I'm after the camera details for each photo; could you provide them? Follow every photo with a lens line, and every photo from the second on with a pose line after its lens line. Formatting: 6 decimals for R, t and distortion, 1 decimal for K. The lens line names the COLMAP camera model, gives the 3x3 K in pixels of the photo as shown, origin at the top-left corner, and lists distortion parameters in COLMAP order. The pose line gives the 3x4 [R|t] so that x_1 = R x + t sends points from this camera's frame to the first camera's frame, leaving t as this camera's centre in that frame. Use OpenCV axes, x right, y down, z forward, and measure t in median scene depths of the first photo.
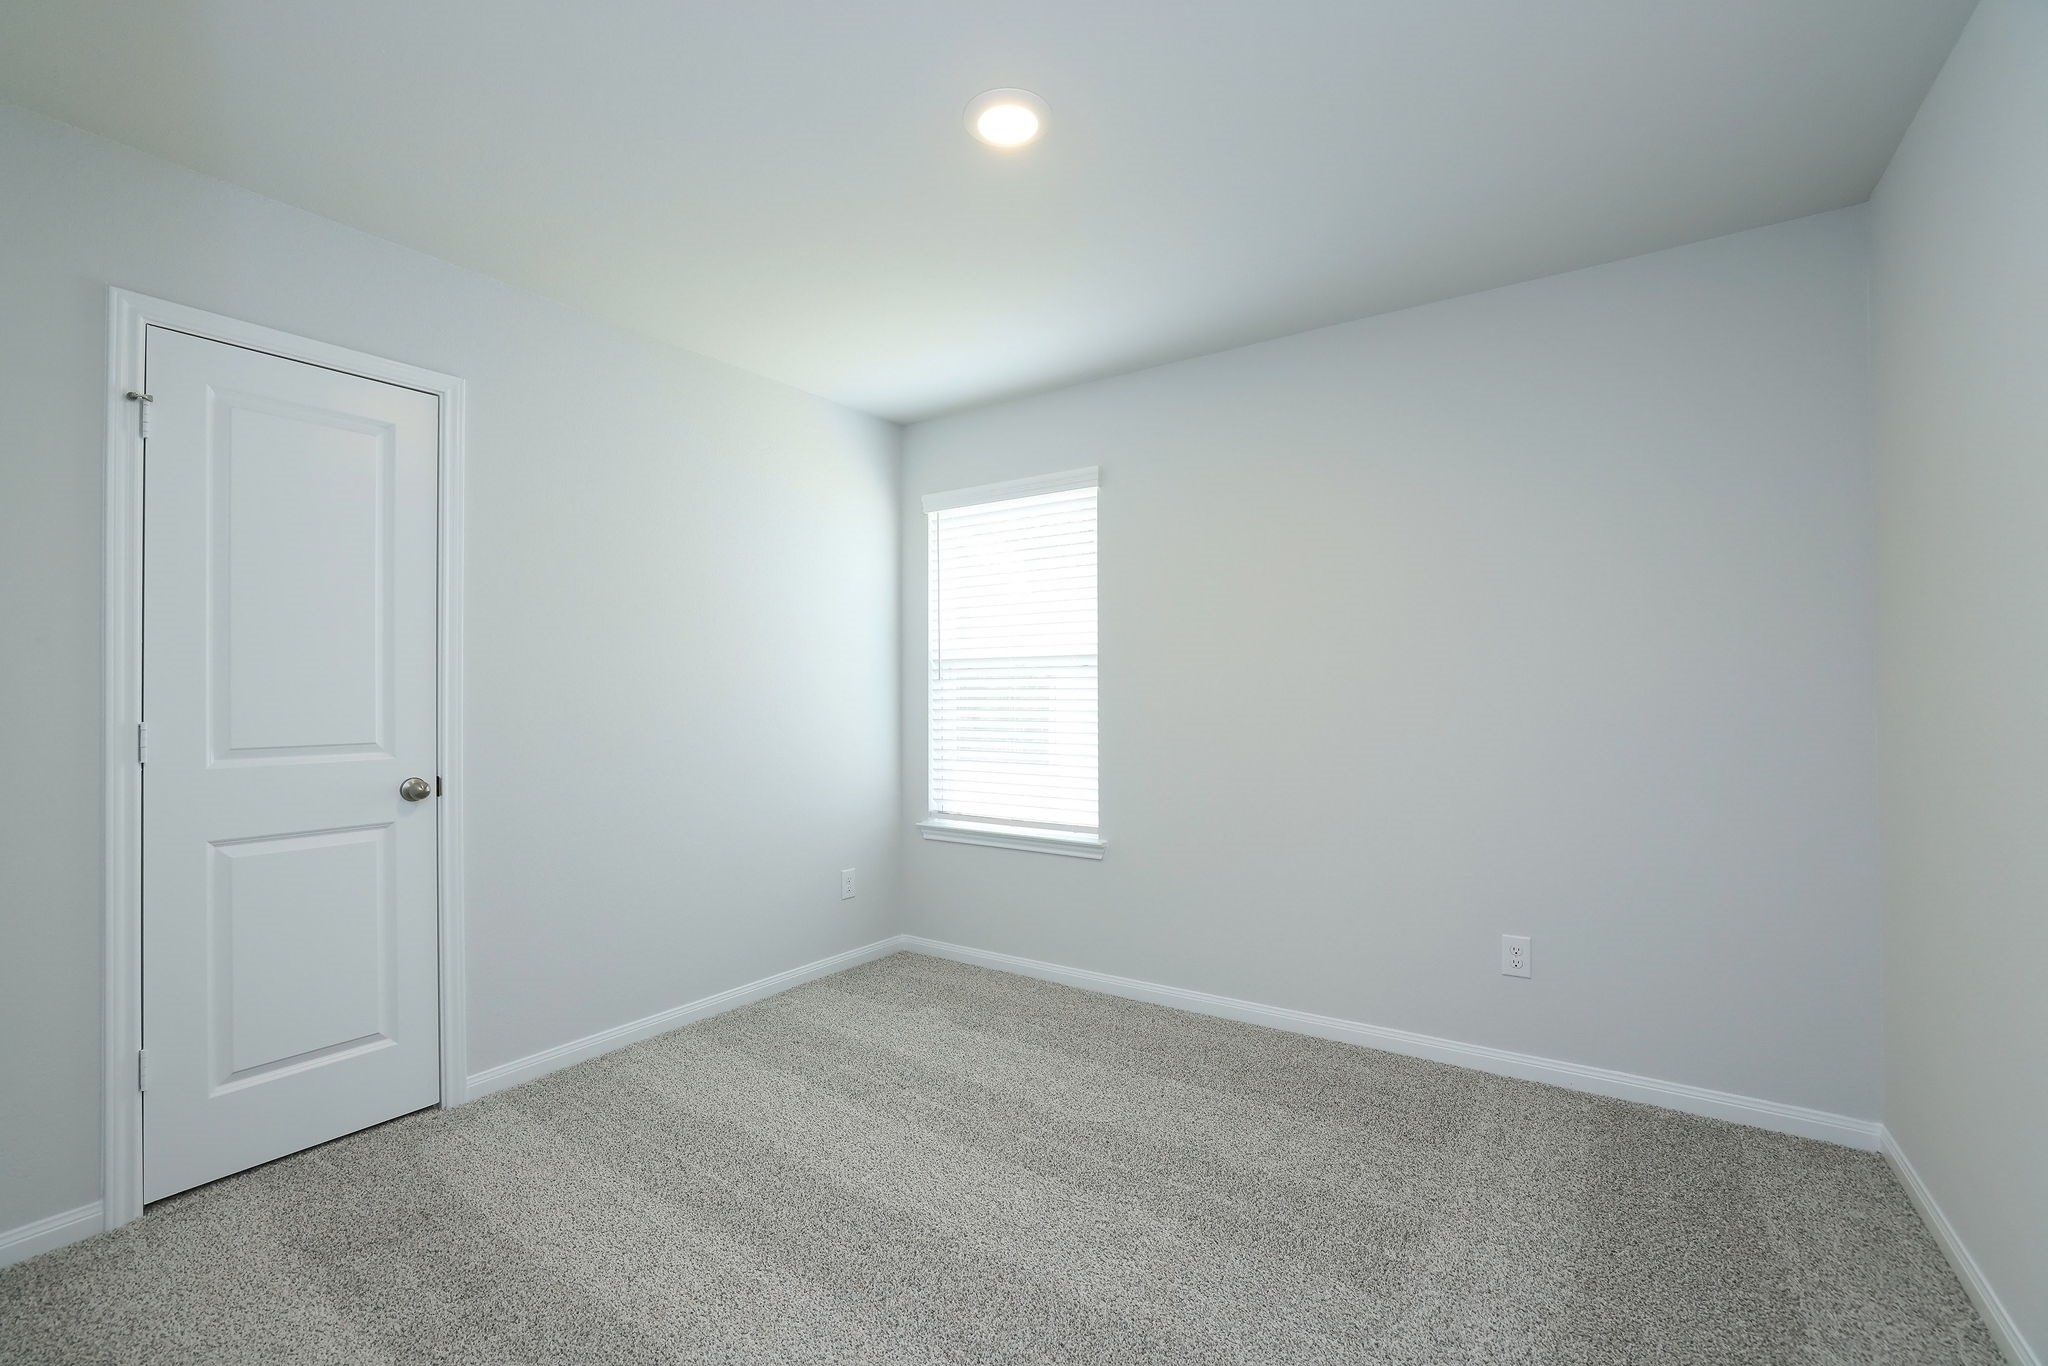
lens RADIAL K [[884.7, 0, 1021.7], [0, 884.7, 685.4], [0, 0, 1]] dist [0.001532, 0.000412]
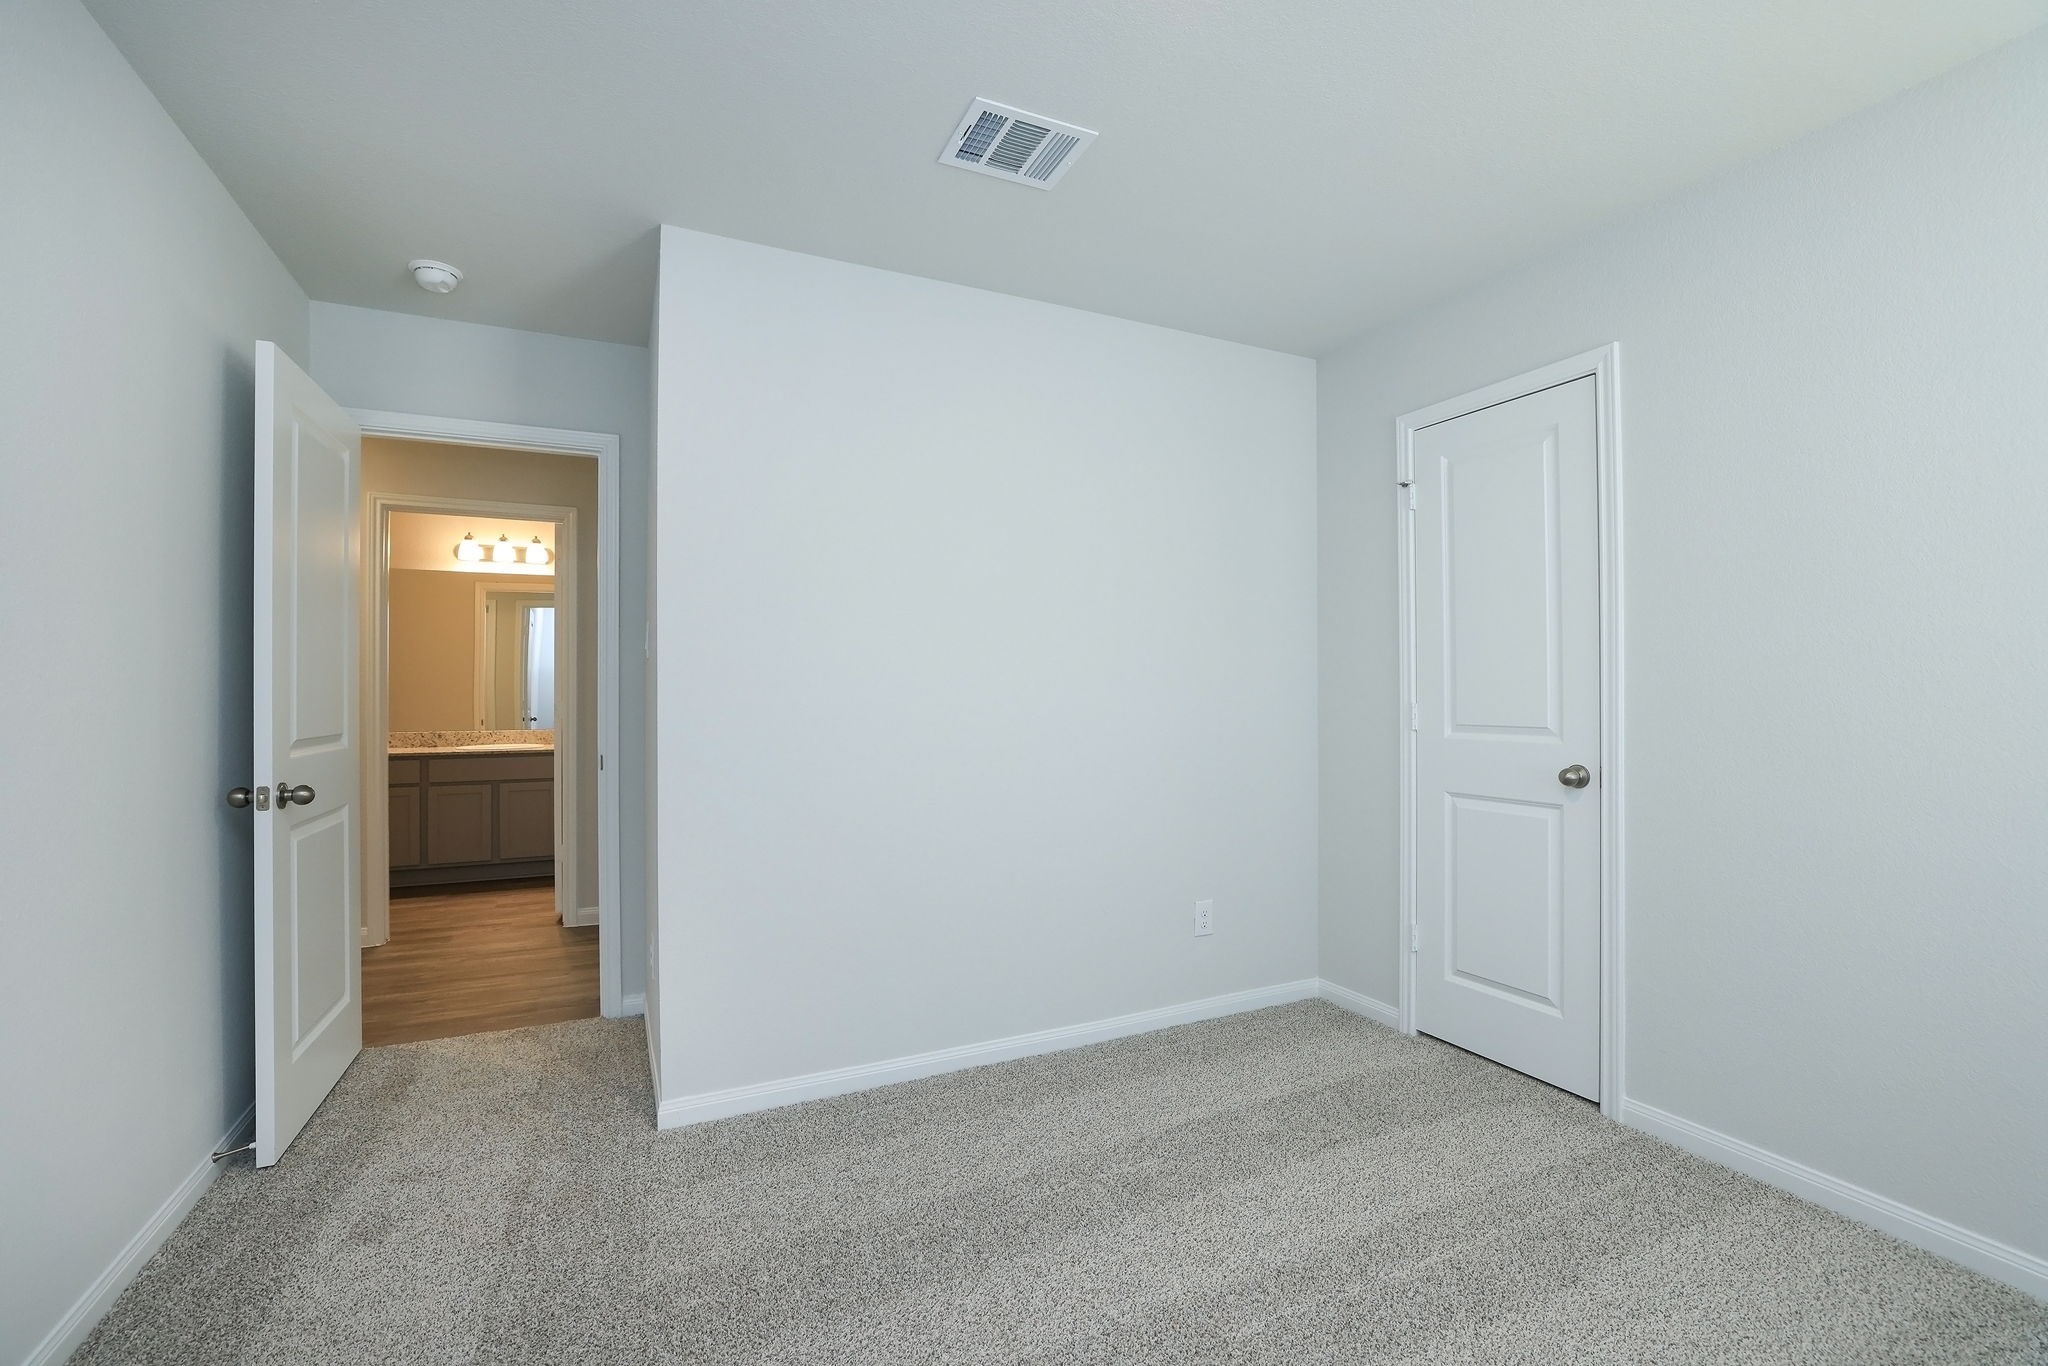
lens RADIAL K [[884.7, 0, 1022.7], [0, 884.7, 688.1], [0, 0, 1]] dist [0.001532, 0.000412]
pose [[-0.491027, 0.005861, -0.871125, 0.519708], [0.018495, 0.999822, -0.003698, 0.009405], [0.870948, -0.017928, -0.491048, 0.980958]]
